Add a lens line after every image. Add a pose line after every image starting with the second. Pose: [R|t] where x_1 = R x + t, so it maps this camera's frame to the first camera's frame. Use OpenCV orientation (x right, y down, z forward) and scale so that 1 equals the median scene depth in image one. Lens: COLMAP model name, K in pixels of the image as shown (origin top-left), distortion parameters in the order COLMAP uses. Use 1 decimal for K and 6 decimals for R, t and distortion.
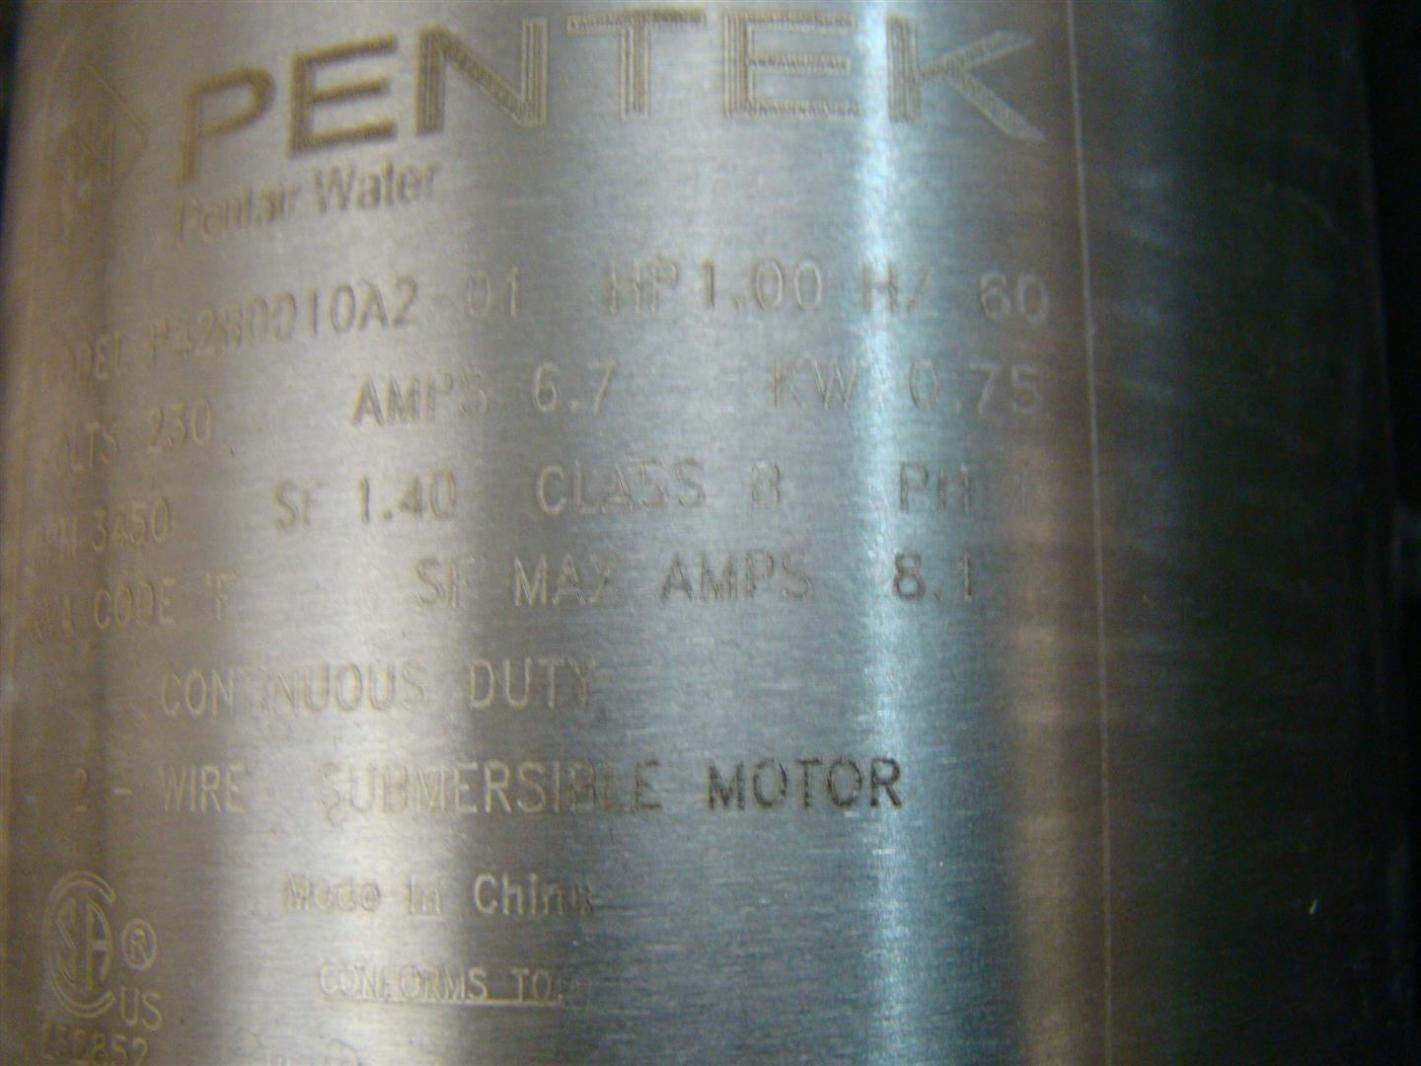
lens RADIAL K [[1716.5, 0, 707.7], [0, 1716.5, 537.2], [0, 0, 1]] dist [-0.204239, 0.000000]
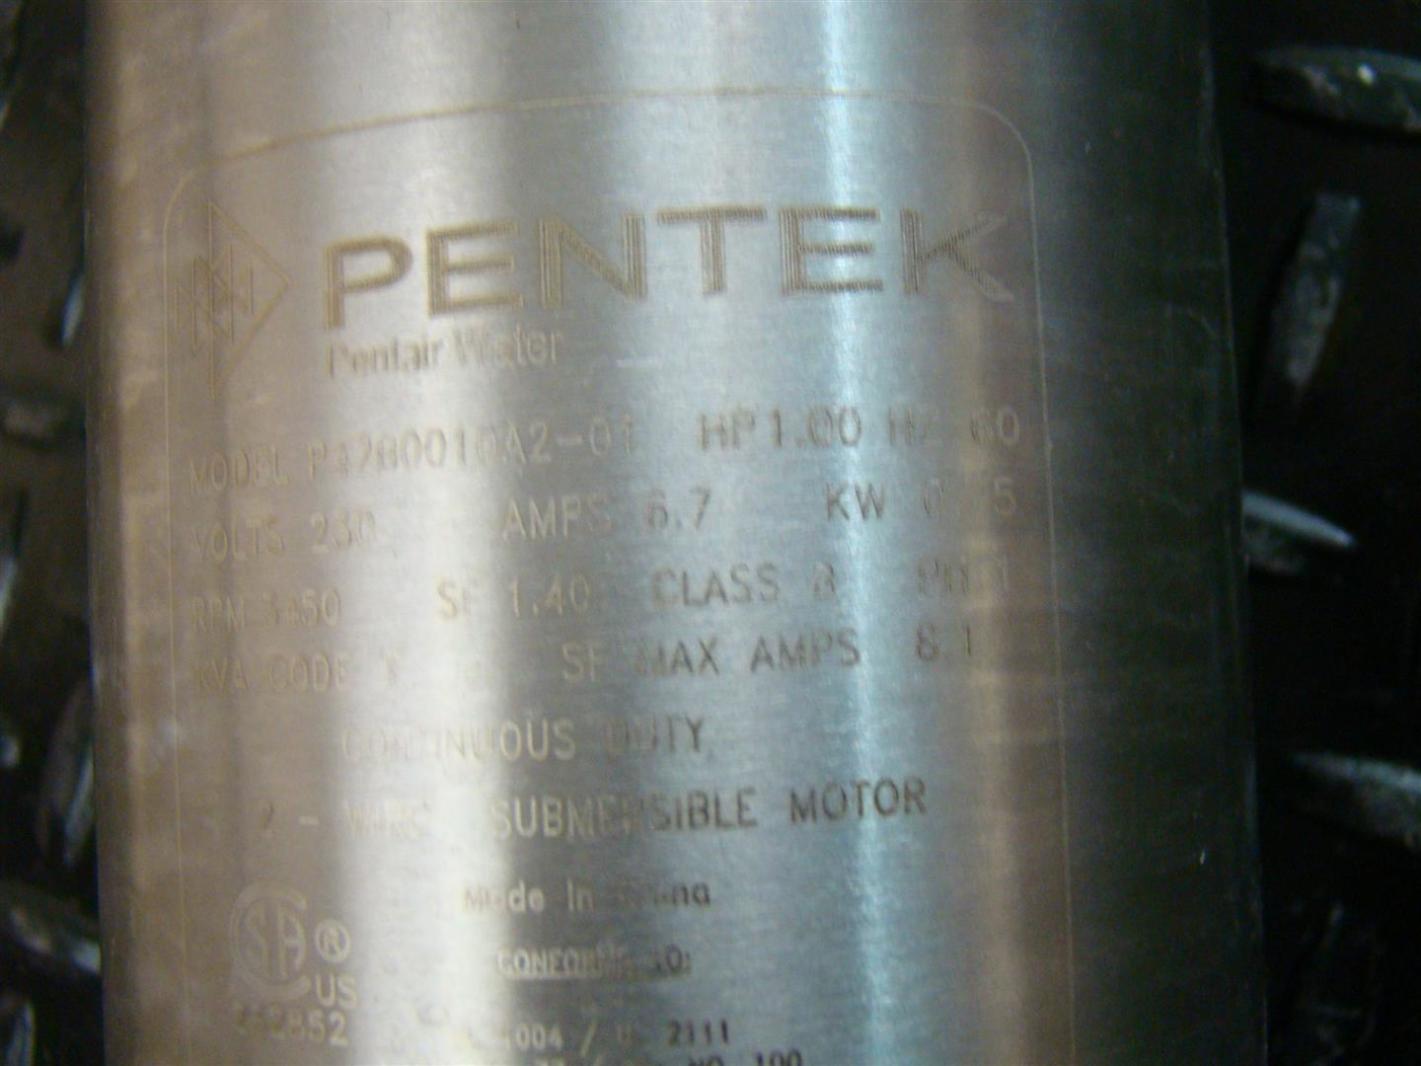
lens RADIAL K [[1716.5, 0, 712.6], [0, 1716.5, 529.3], [0, 0, 1]] dist [-0.204239, 0.000000]
pose [[0.991498, -0.026535, 0.127389, -0.212328], [0.016979, 0.997000, 0.075519, -0.165546], [-0.129010, -0.072714, 0.988974, -0.299748]]
